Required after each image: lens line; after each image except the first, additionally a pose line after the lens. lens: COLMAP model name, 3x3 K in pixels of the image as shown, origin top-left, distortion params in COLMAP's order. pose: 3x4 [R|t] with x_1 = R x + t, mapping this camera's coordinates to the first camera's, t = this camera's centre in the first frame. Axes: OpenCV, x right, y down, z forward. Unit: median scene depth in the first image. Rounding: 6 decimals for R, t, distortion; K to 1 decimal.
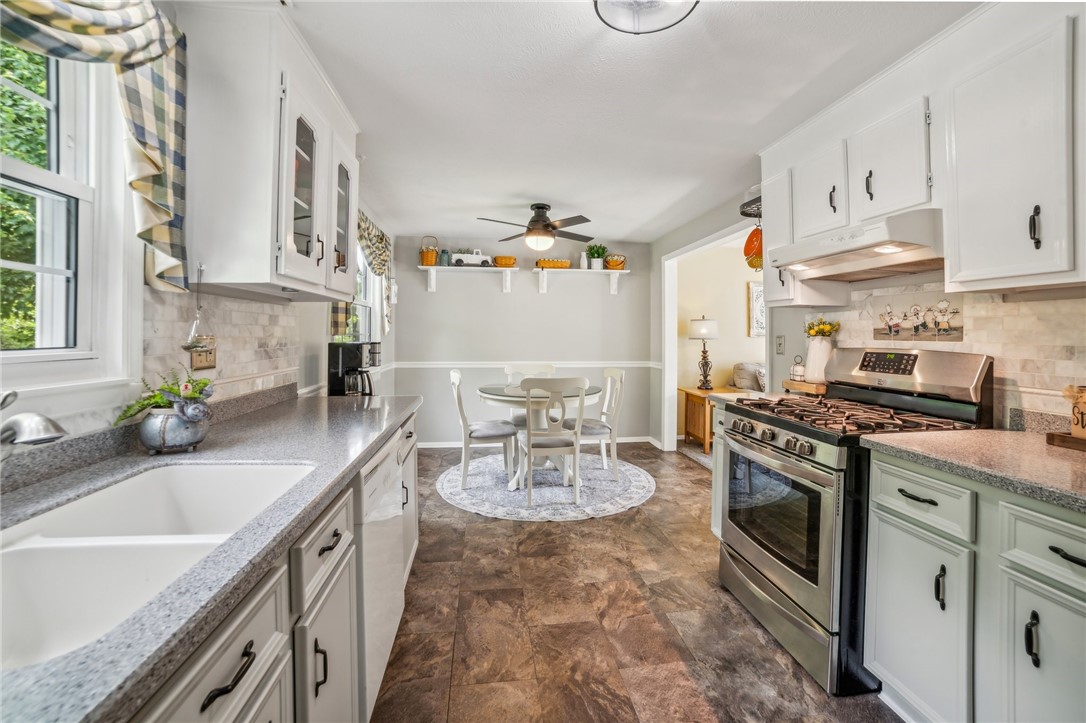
lens RADIAL K [[436.0, 0, 549.5], [0, 436.0, 353.1], [0, 0, 1]] dist [-0.086717, 0.028587]
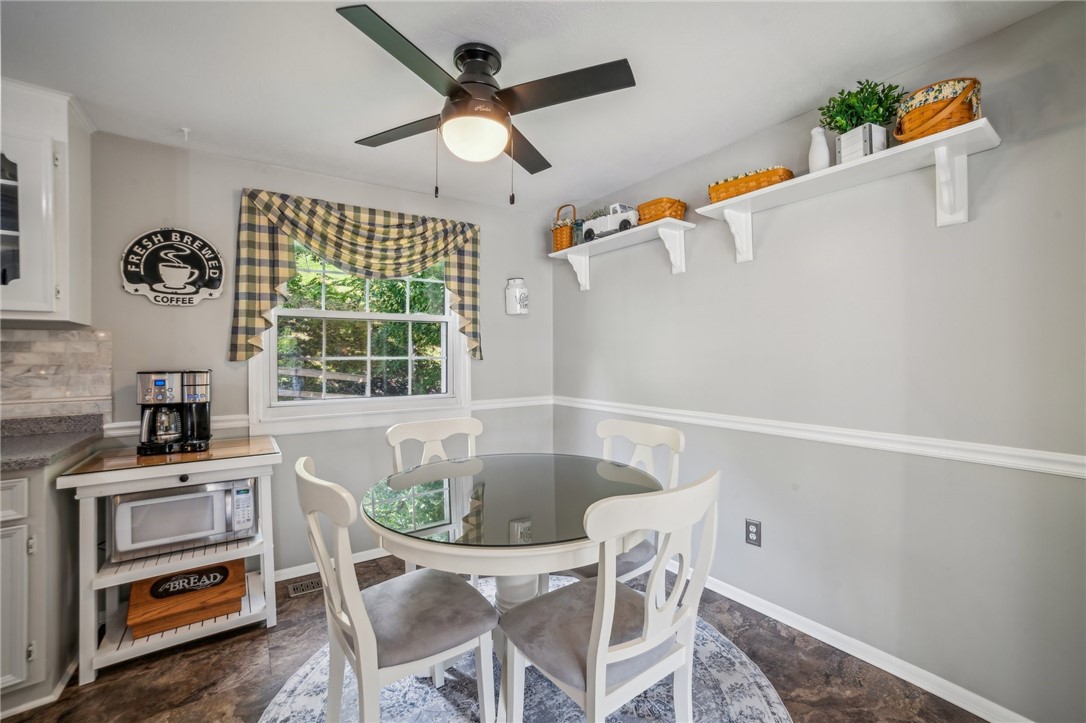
lens RADIAL K [[451.4, 0, 540.1], [0, 451.4, 352.8], [0, 0, 1]] dist [-0.096309, 0.038334]
pose [[0.471916, -0.008241, -0.881605, 0.302829], [-0.029258, 0.999259, -0.025002, -0.028041], [0.881158, 0.037593, 0.471326, 0.650610]]
